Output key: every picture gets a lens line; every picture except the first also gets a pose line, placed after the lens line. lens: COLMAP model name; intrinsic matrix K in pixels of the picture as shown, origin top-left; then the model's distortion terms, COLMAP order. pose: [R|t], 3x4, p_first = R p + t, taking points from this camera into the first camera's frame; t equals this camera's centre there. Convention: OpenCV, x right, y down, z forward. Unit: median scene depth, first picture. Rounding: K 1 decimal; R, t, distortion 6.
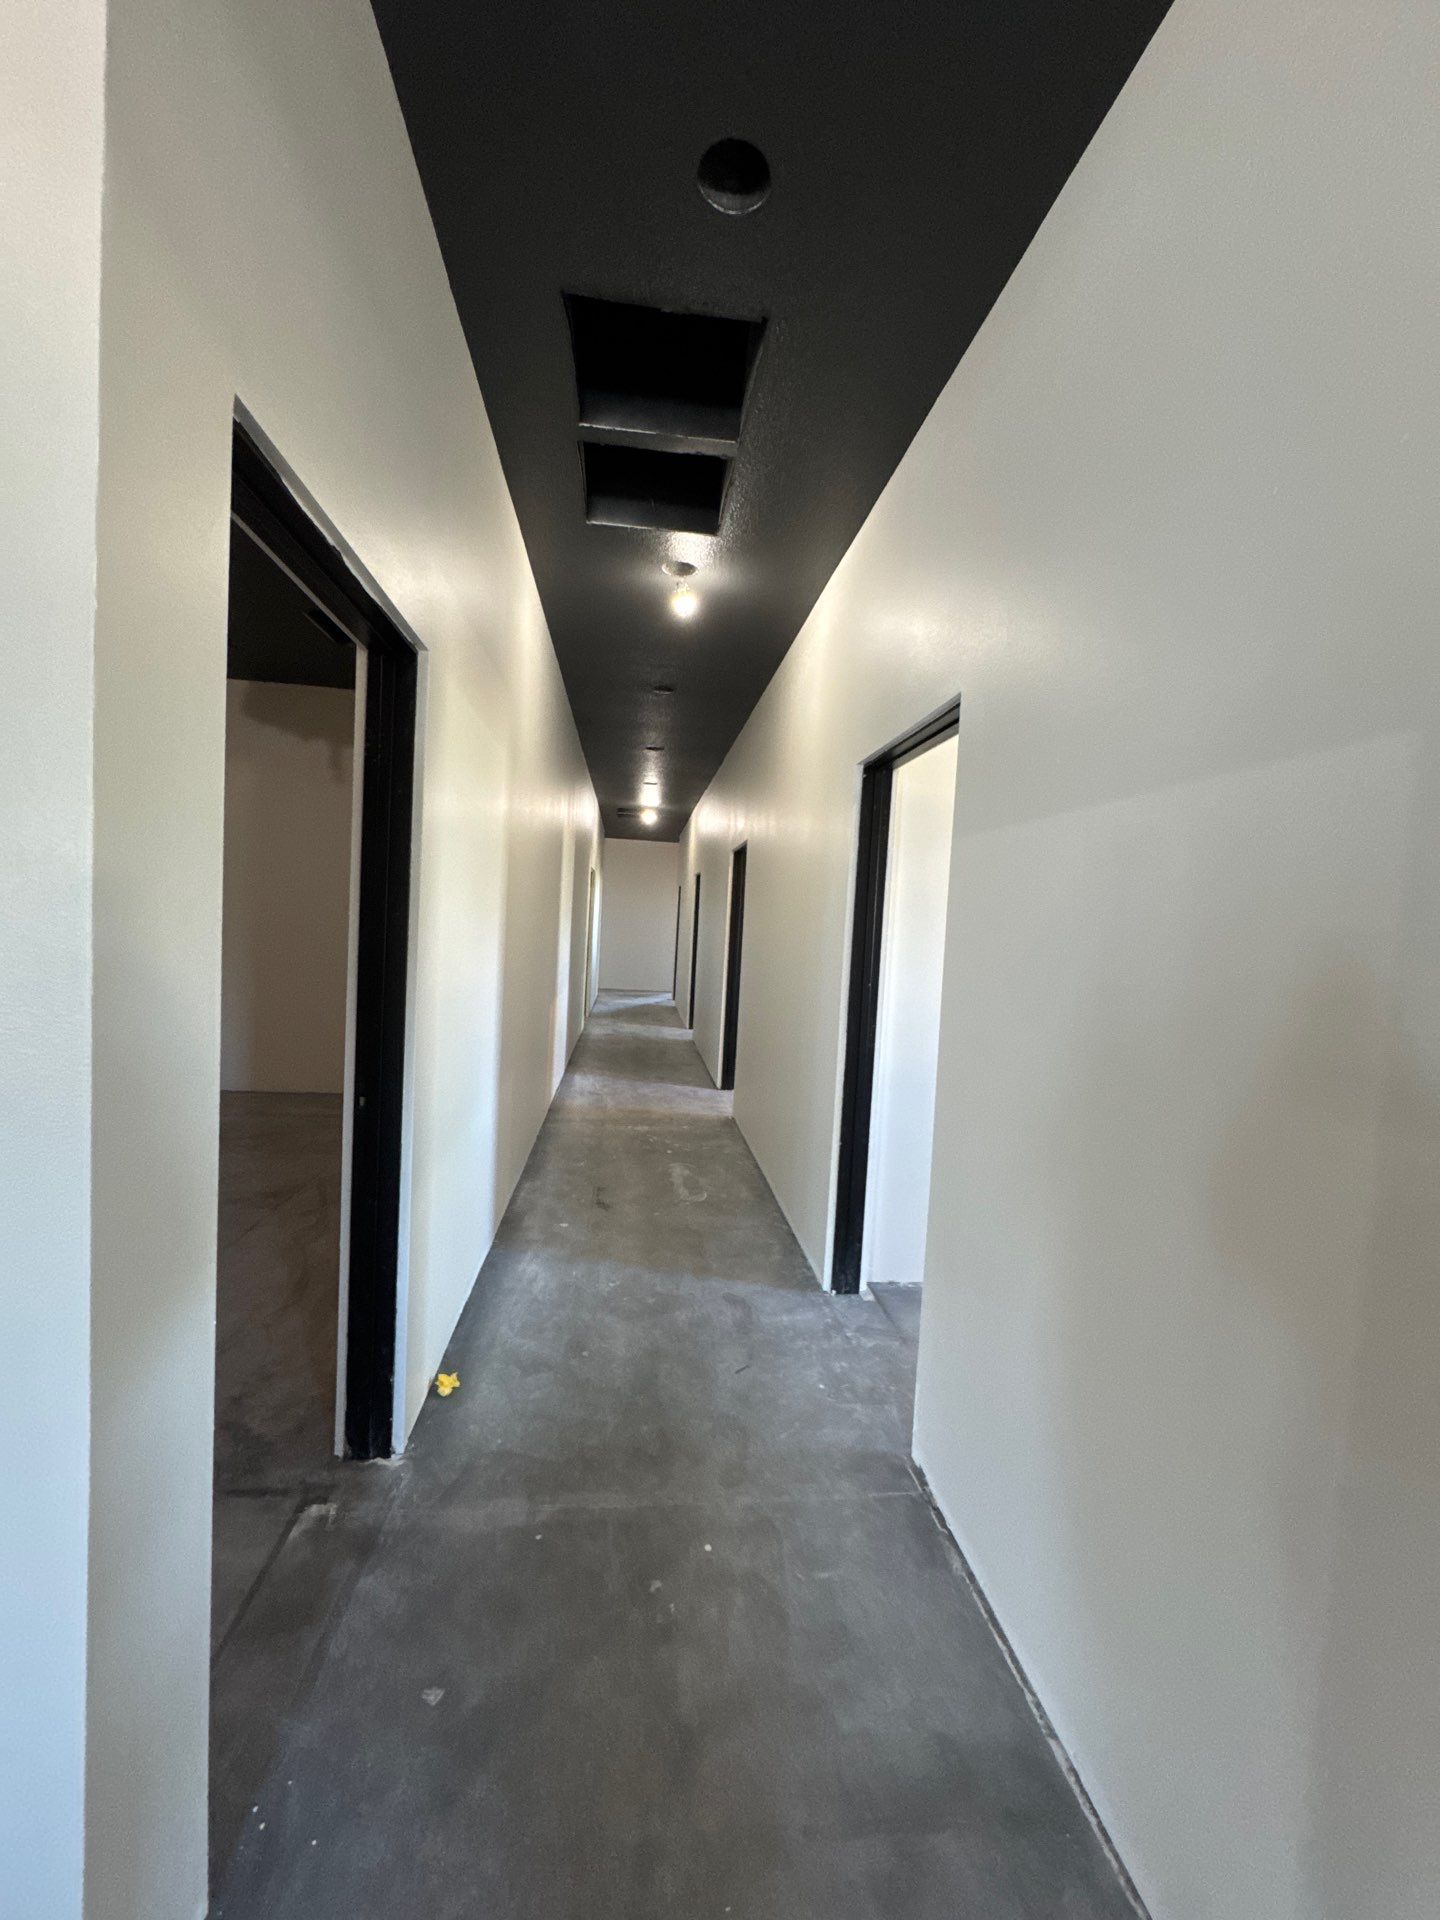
lens RADIAL K [[765.4, 0, 712.0], [0, 765.4, 953.5], [0, 0, 1]] dist [-0.002831, -0.000134]
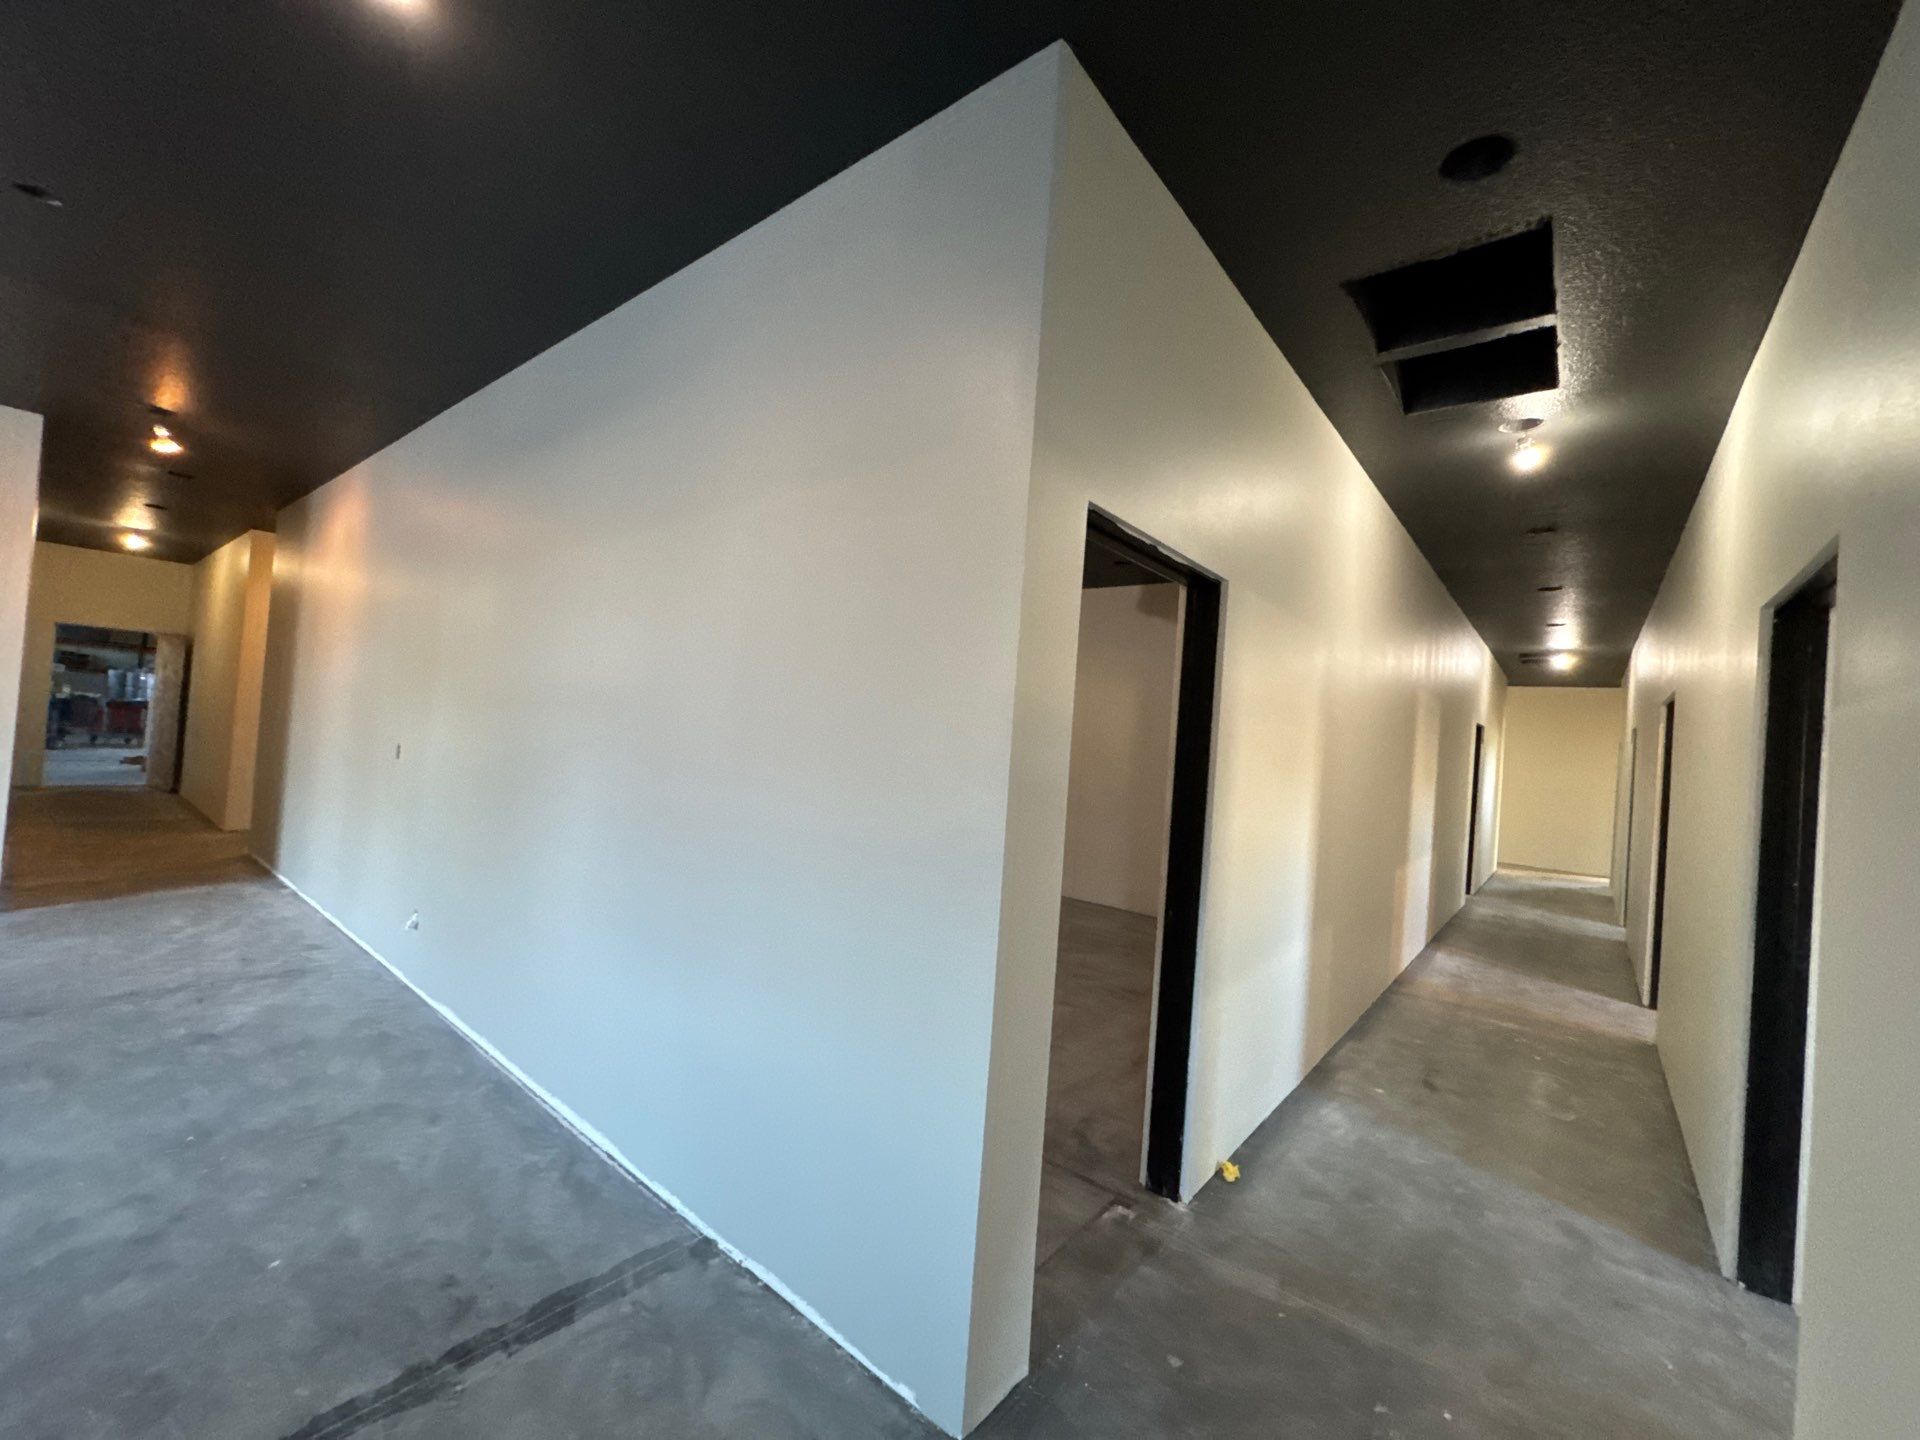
lens RADIAL K [[765.4, 0, 958.8], [0, 765.4, 719.5], [0, 0, 1]] dist [-0.002831, -0.000134]
pose [[0.704894, -0.009906, -0.709243, 0.136346], [-0.068891, 0.994219, -0.082355, -0.004398], [0.705959, 0.106912, 0.700137, -0.137361]]
